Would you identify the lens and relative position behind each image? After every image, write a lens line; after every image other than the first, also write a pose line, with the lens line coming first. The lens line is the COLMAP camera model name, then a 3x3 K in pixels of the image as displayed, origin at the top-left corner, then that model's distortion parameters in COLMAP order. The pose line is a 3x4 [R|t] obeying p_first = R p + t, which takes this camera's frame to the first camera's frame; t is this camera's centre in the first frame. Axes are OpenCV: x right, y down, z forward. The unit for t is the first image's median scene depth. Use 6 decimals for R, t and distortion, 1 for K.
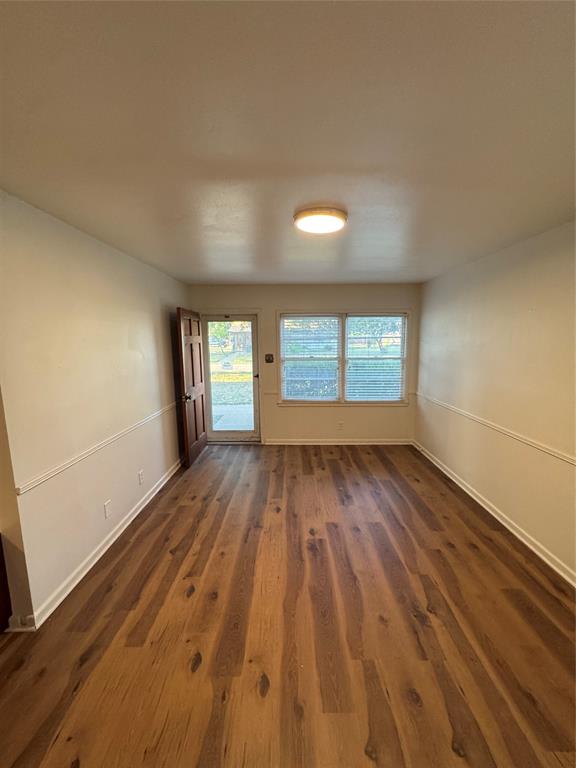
lens RADIAL K [[309.8, 0, 287.0], [0, 309.8, 381.8], [0, 0, 1]] dist [-0.002993, 0.000845]
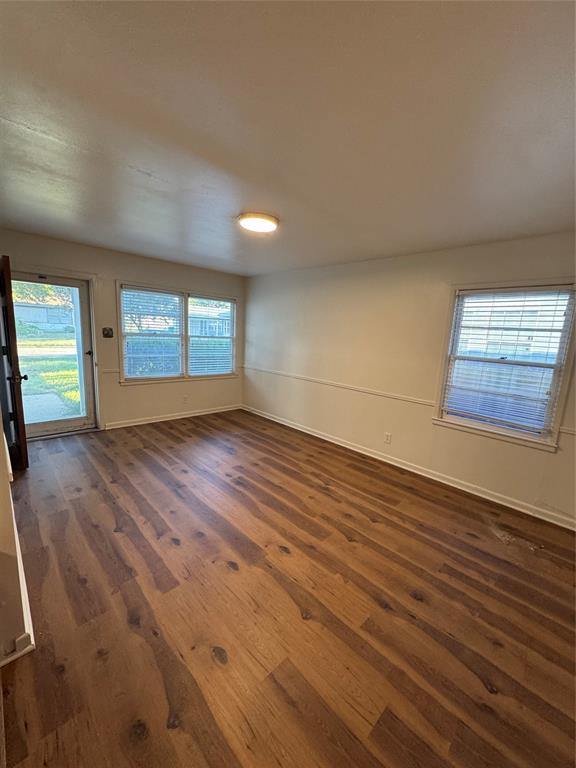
lens RADIAL K [[309.8, 0, 289.9], [0, 309.8, 385.8], [0, 0, 1]] dist [-0.002993, 0.000845]
pose [[0.707174, -0.075688, 0.702977, -0.533415], [0.037481, 0.996869, 0.069626, 0.057415], [-0.706046, -0.022890, 0.707796, -0.016468]]
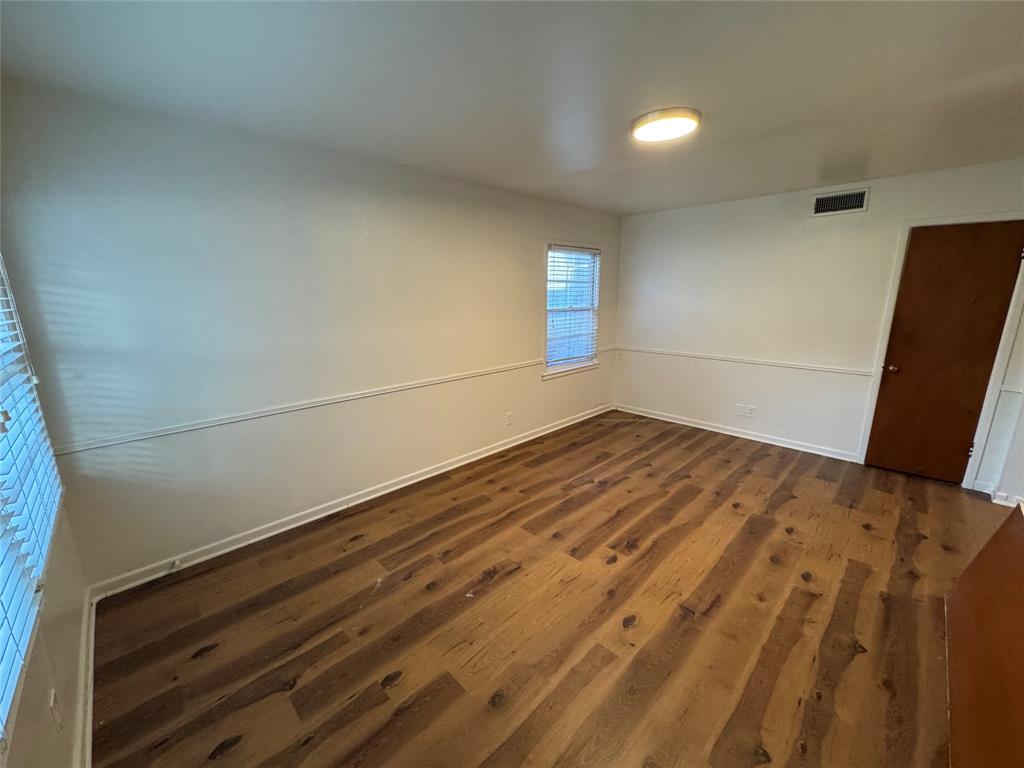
lens RADIAL K [[413.1, 0, 512.1], [0, 413.1, 382.0], [0, 0, 1]] dist [-0.002993, 0.000845]
pose [[-0.715028, -0.143175, 0.684277, -0.307747], [0.105466, 0.945509, 0.308040, -0.180885], [-0.691094, 0.292426, -0.660966, 1.532883]]
